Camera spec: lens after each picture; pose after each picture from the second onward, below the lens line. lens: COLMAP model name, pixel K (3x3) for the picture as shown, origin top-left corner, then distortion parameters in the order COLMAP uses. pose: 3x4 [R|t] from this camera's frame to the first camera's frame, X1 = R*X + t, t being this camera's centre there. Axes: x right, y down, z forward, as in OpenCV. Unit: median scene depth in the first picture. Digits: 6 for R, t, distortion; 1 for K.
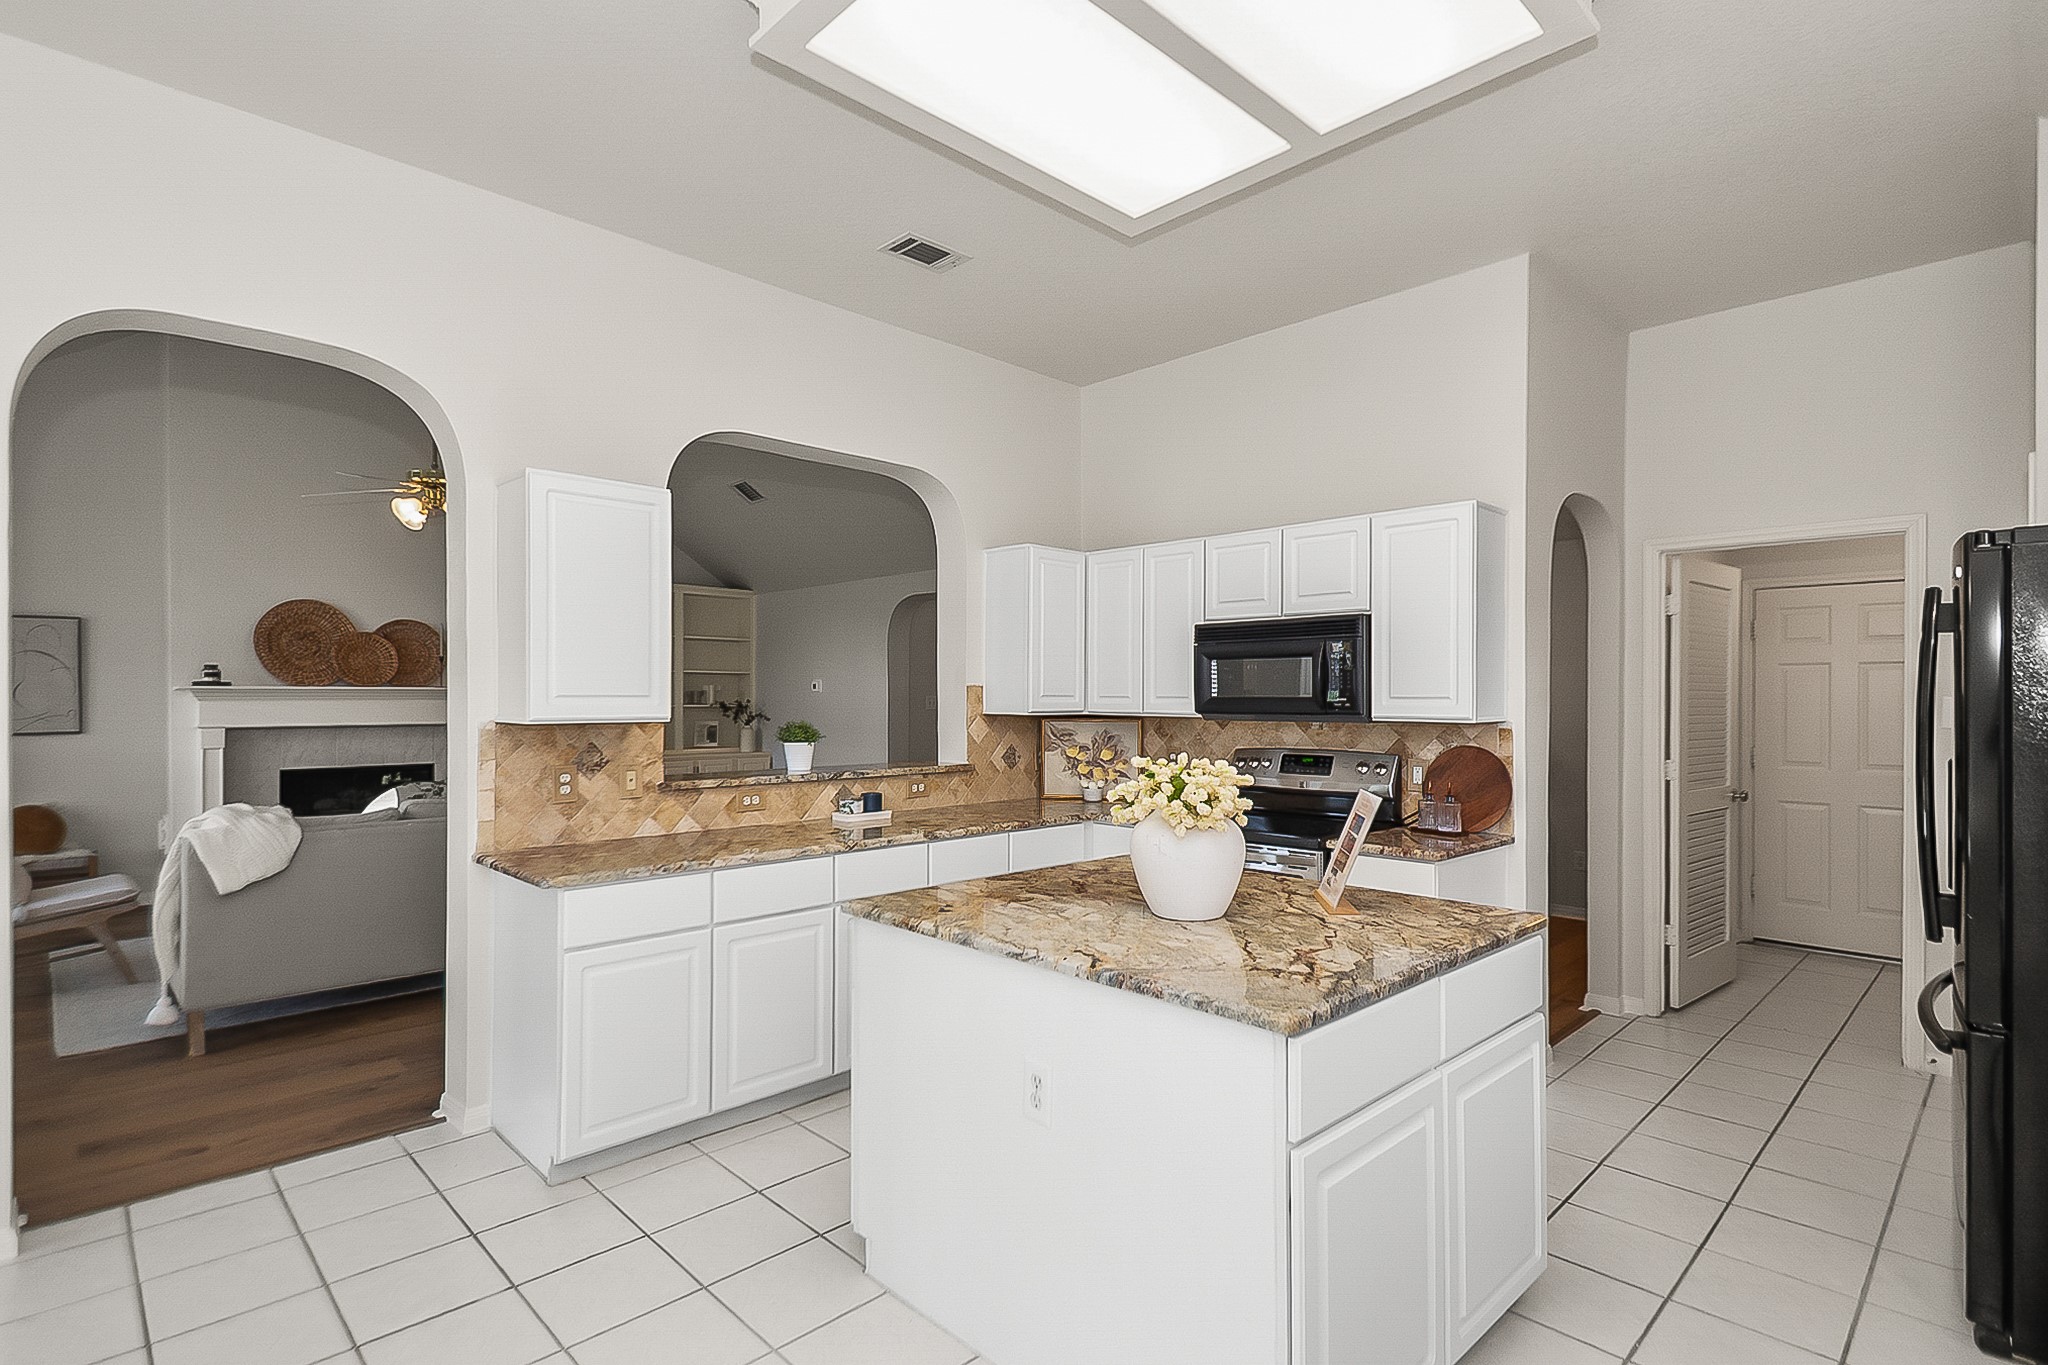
lens RADIAL K [[1011.6, 0, 1022.4], [0, 1011.6, 689.8], [0, 0, 1]] dist [0.014096, -0.001757]
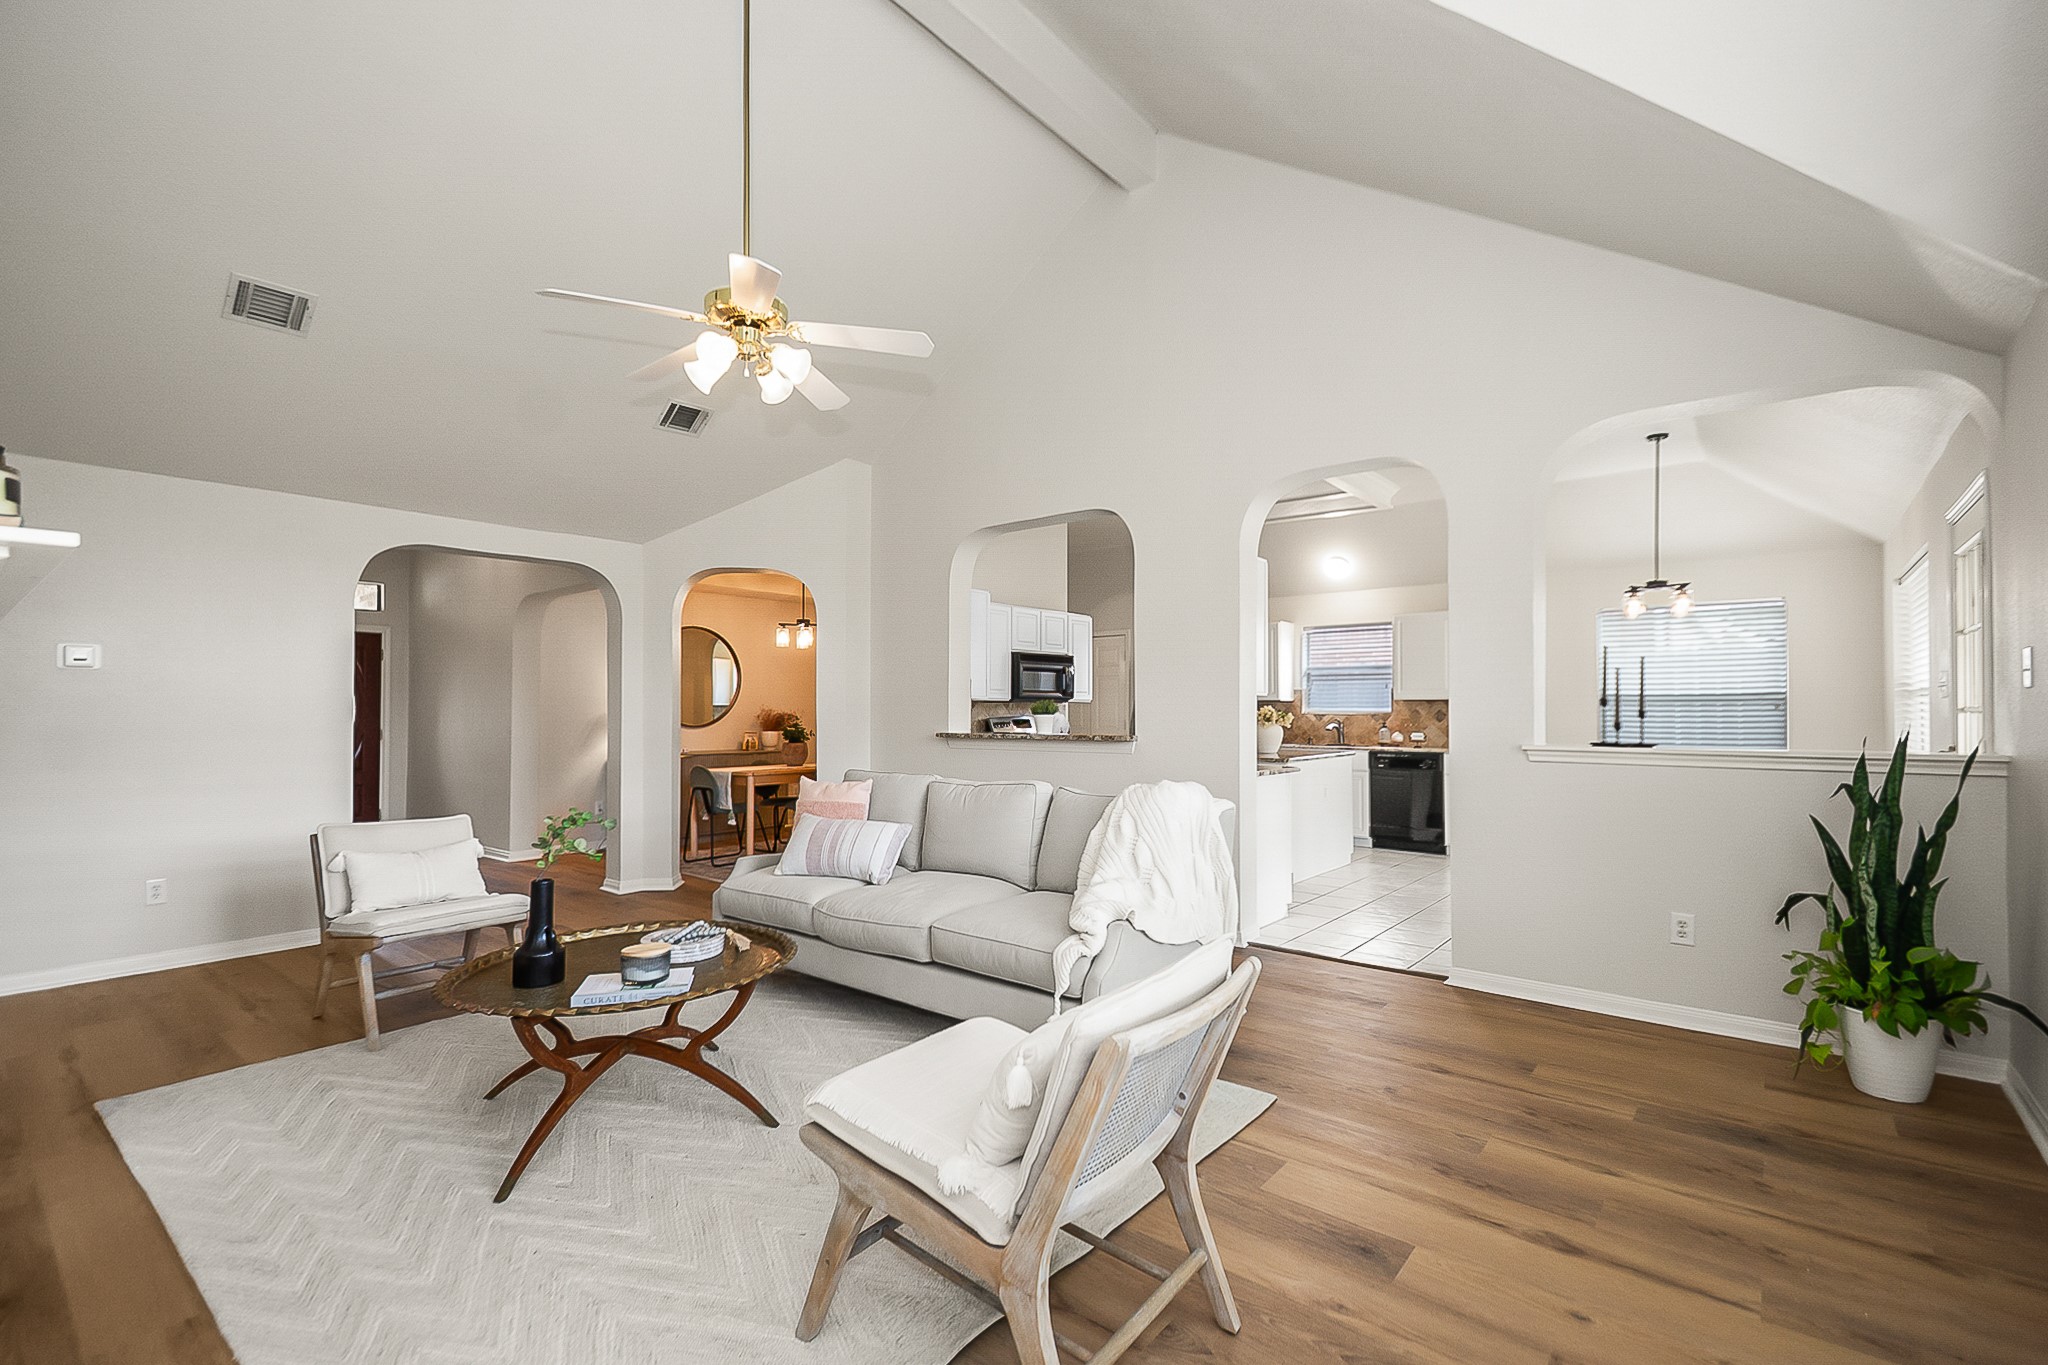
lens RADIAL K [[919.4, 0, 1035.3], [0, 919.4, 699.5], [0, 0, 1]] dist [0.014714, -0.006642]
pose [[-0.123235, 0.018120, 0.992212, -1.574080], [-0.002966, 0.999822, -0.018628, 0.058497], [-0.992373, -0.005239, -0.123160, 1.197657]]
